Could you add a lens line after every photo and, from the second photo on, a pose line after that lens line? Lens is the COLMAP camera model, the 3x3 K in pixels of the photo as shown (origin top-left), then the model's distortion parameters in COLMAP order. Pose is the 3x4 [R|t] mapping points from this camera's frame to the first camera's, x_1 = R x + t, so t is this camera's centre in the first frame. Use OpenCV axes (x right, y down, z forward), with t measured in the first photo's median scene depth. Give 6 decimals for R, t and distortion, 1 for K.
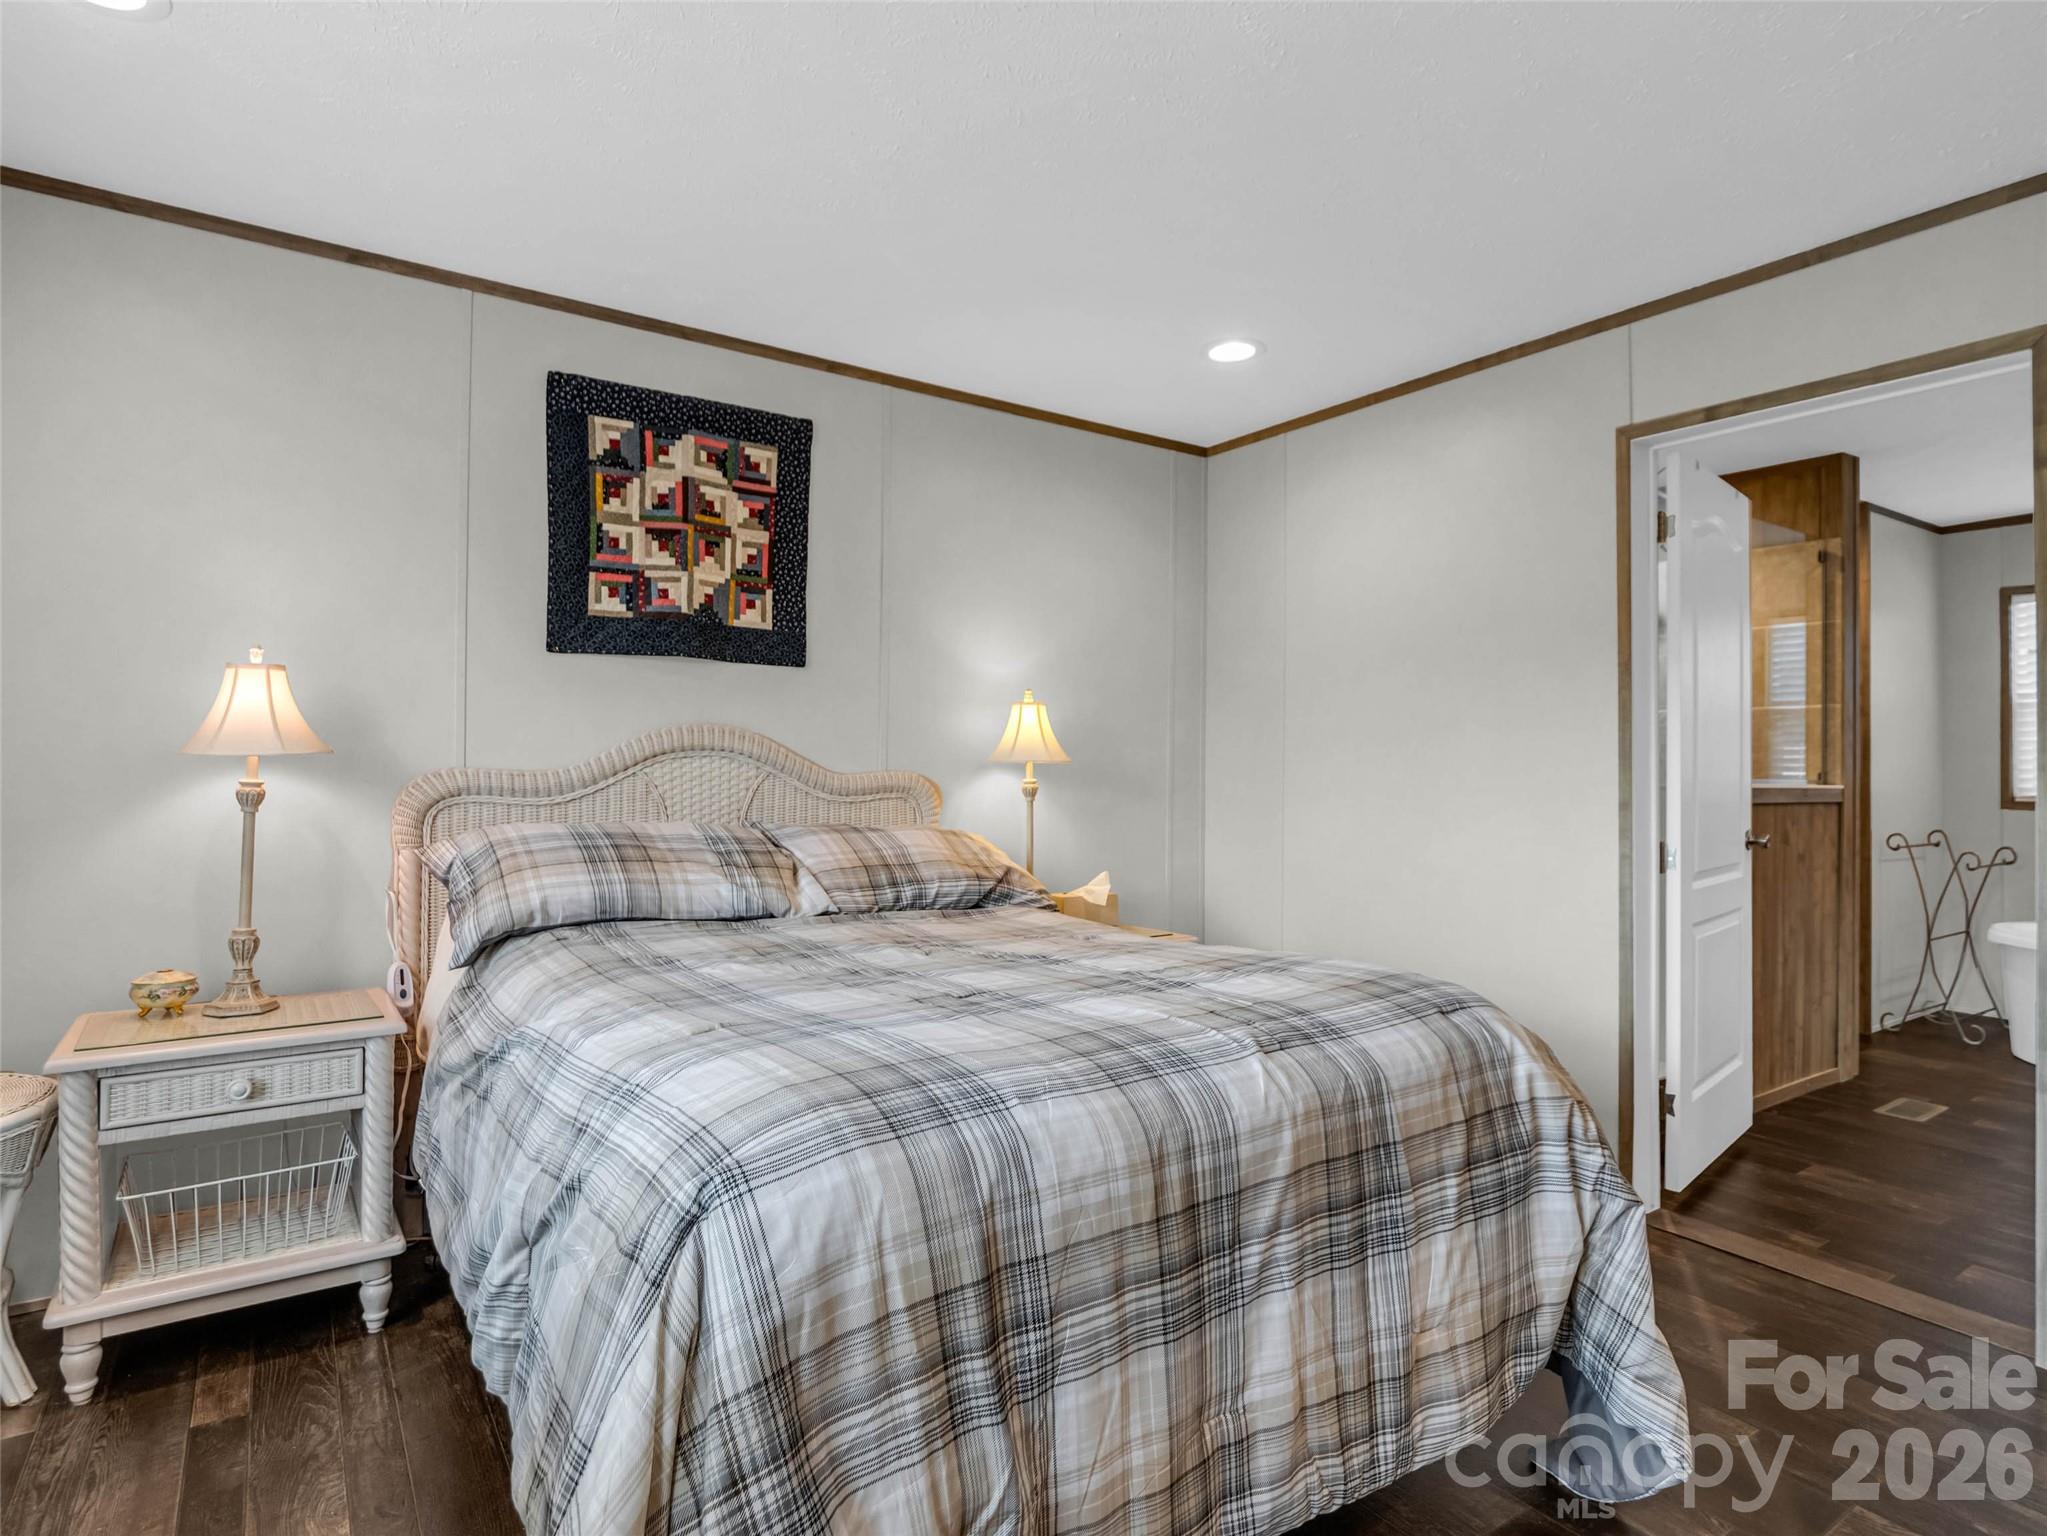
lens RADIAL K [[1094.3, 0, 1038.8], [0, 1094.3, 768.4], [0, 0, 1]] dist [-0.005147, -0.000994]
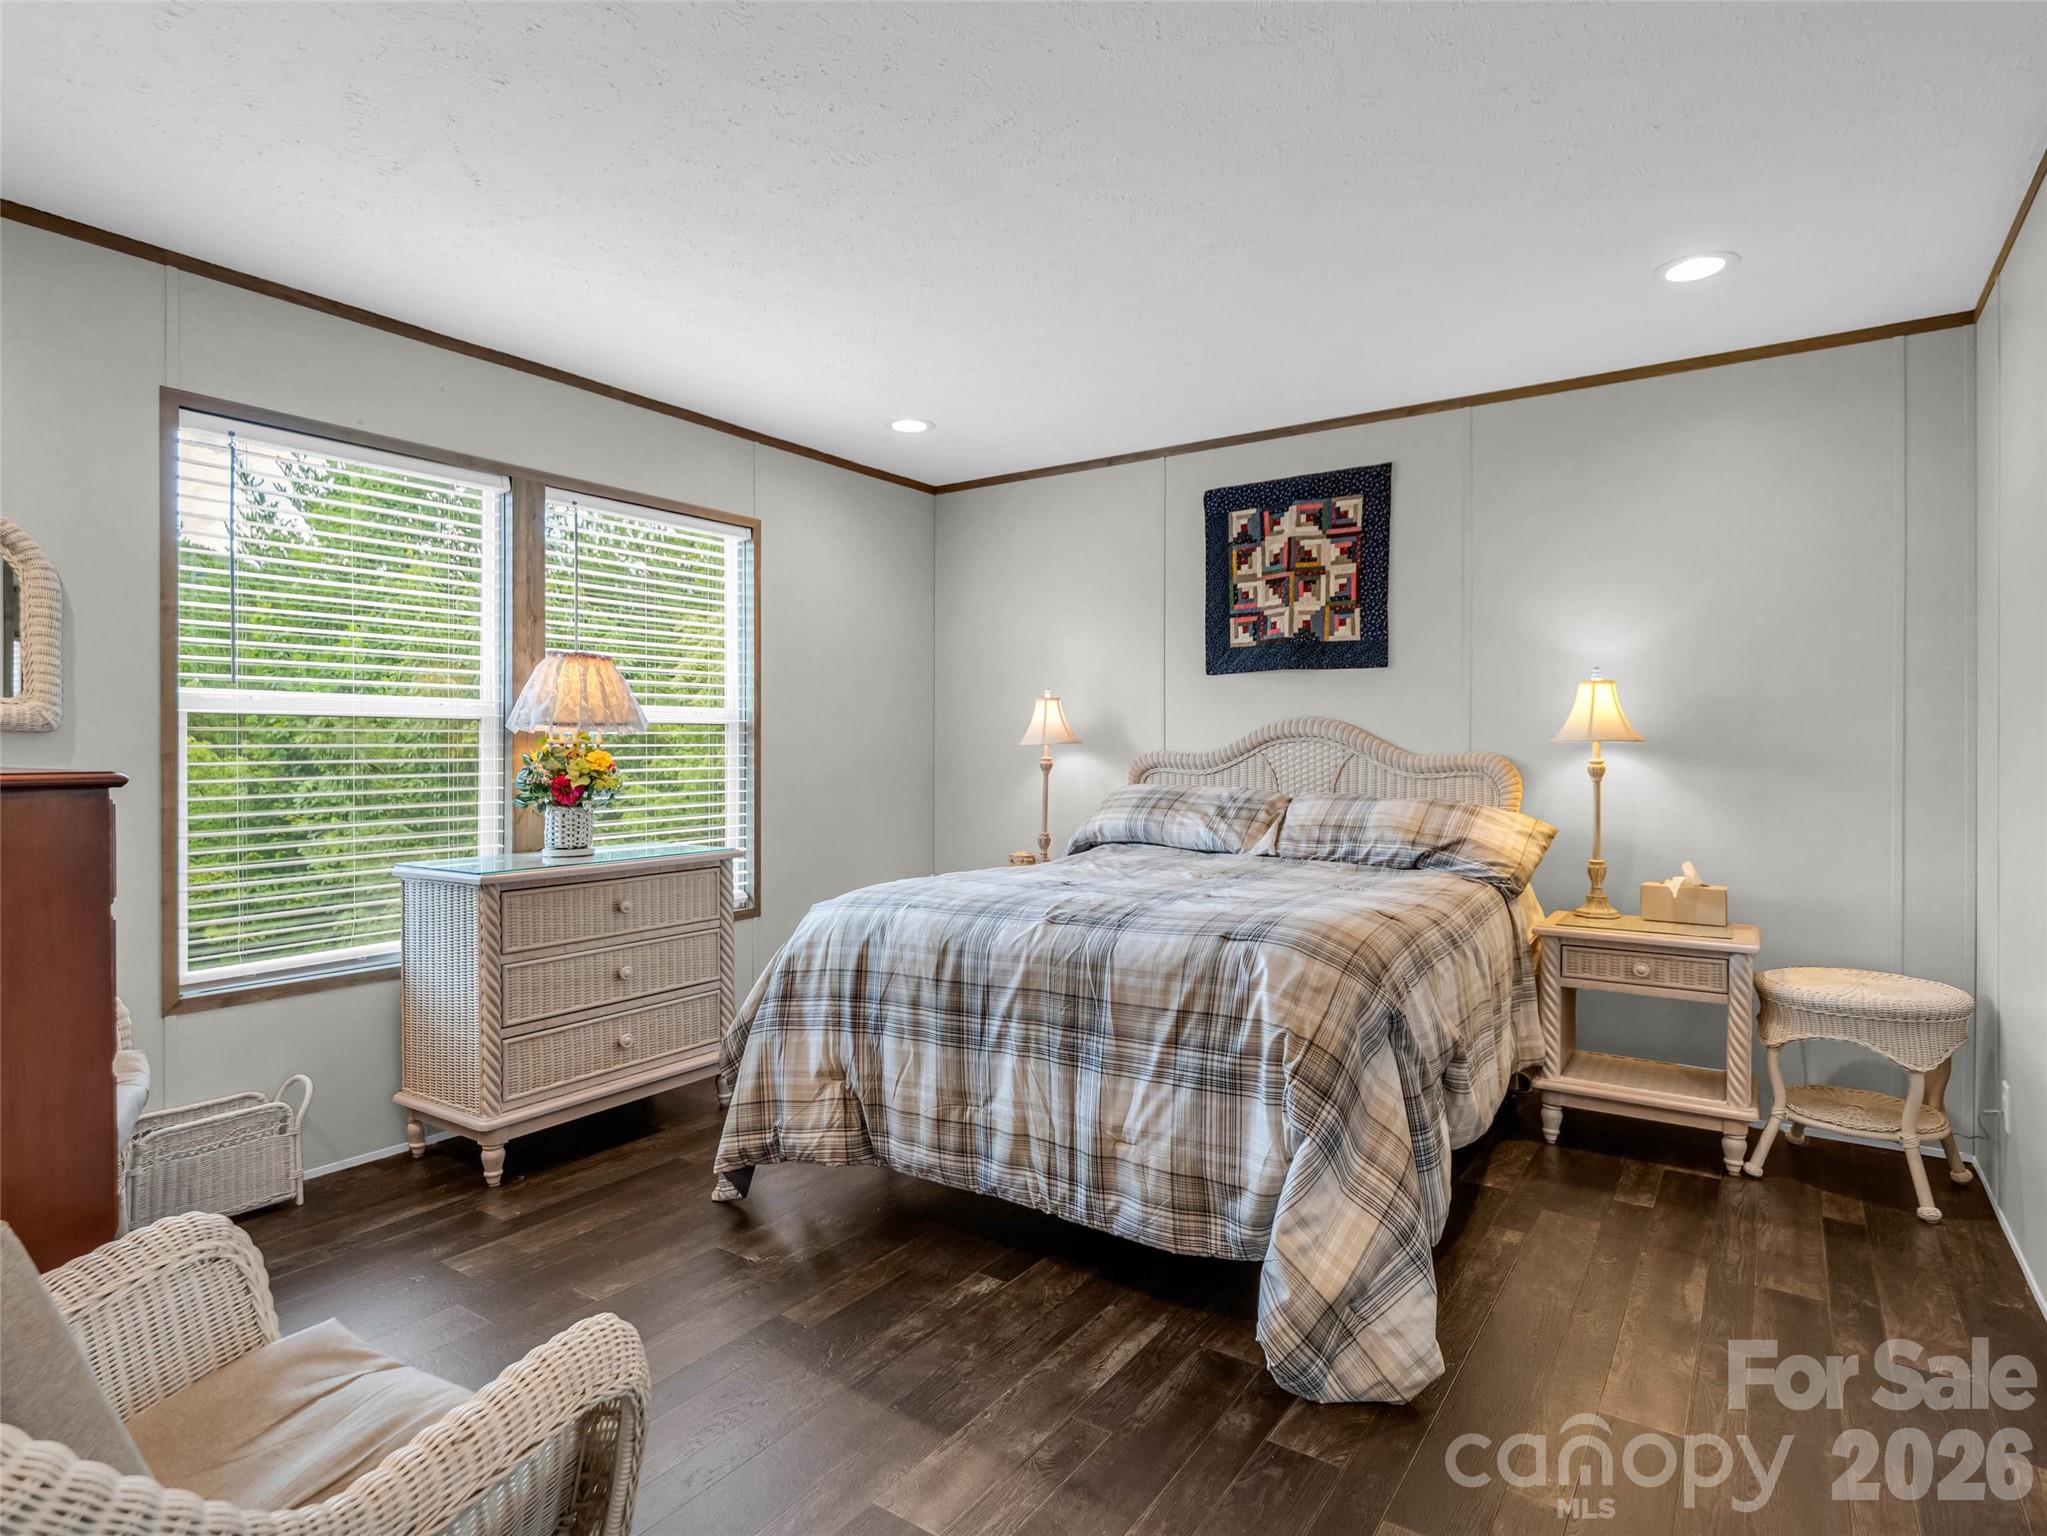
lens RADIAL K [[1097.5, 0, 1005.0], [0, 1097.5, 755.5], [0, 0, 1]] dist [-0.011210, 0.000163]
pose [[0.352927, -0.005164, -0.935637, 0.860993], [0.002205, 0.999987, -0.004687, 0.012042], [0.935648, -0.000409, 0.352934, 0.189404]]
